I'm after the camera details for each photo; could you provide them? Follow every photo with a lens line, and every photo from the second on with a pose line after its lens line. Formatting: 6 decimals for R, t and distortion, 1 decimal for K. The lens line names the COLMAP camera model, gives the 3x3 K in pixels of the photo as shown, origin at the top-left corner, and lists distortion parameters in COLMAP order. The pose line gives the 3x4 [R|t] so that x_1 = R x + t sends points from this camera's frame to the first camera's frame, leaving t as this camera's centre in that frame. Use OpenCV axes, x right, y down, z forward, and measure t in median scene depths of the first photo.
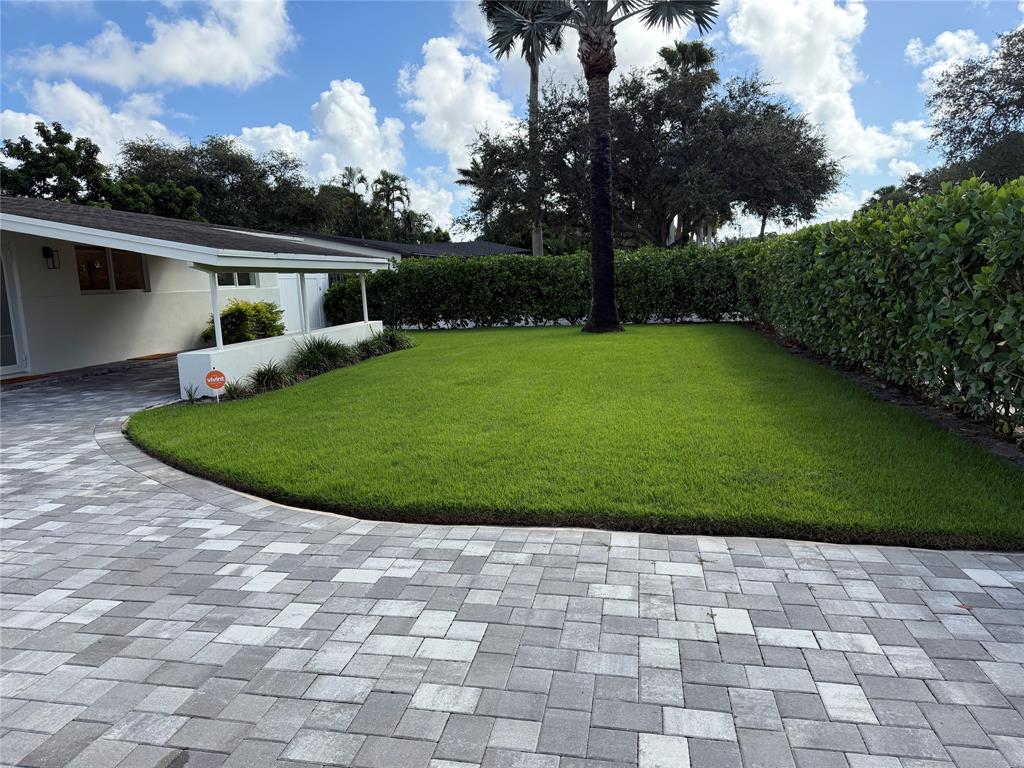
lens RADIAL K [[709.7, 0, 513.5], [0, 709.7, 381.3], [0, 0, 1]] dist [0.080625, -0.112411]
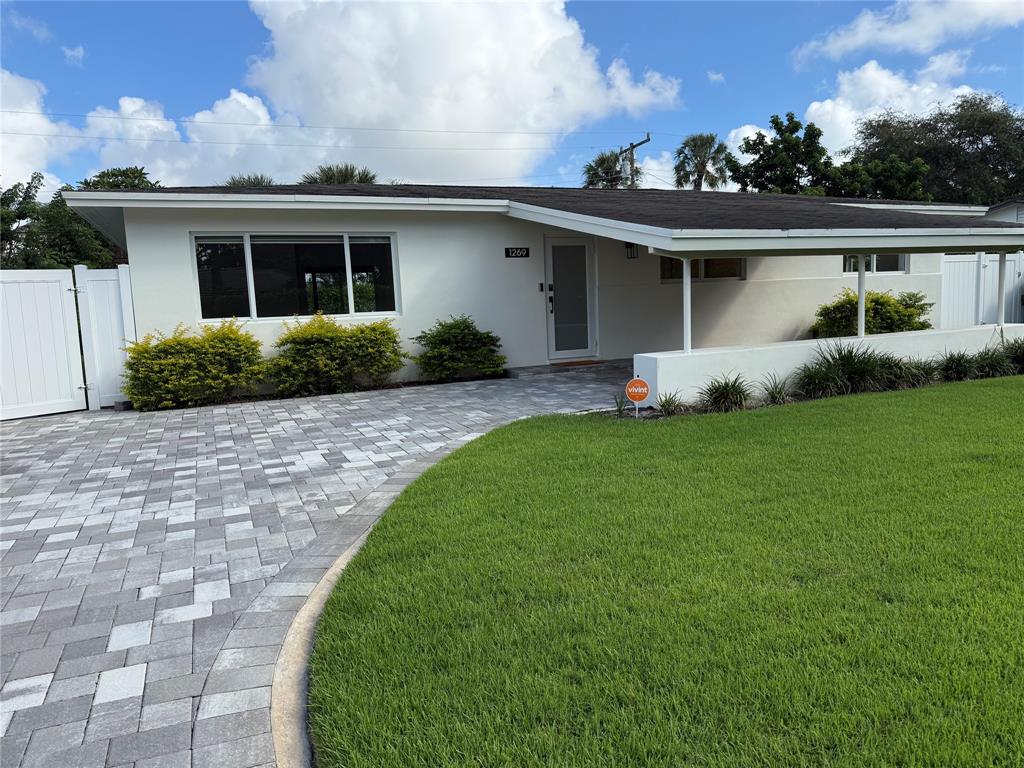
lens RADIAL K [[709.7, 0, 513.5], [0, 709.7, 381.3], [0, 0, 1]] dist [0.080625, -0.112411]
pose [[0.546284, 0.120118, -0.828943, 0.318464], [-0.102994, 0.991787, 0.075840, -0.104672], [0.831244, 0.043946, 0.554168, 0.755012]]
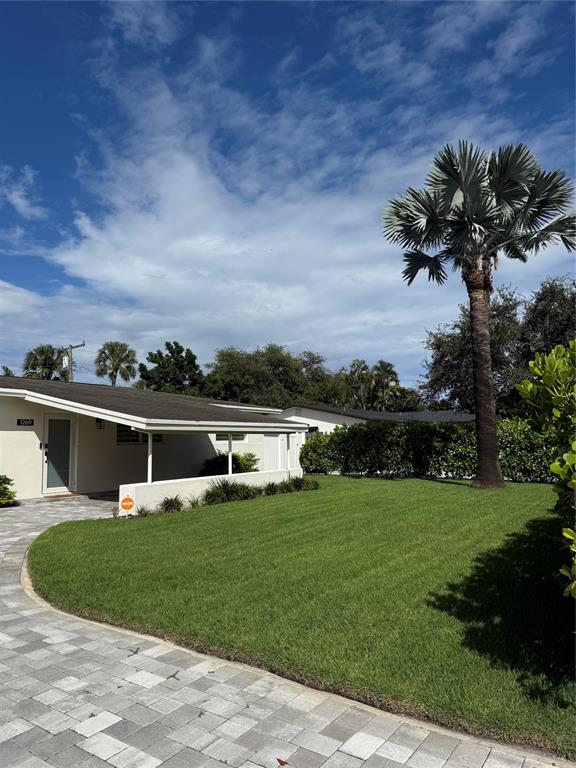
lens RADIAL K [[532.2, 0, 288.0], [0, 532.2, 384.0], [0, 0, 1]] dist [0.080625, -0.112411]
pose [[0.916888, -0.018212, -0.398728, 0.625253], [-0.077631, 0.971745, -0.222901, -0.036052], [0.391522, 0.235329, 0.889568, 0.100178]]
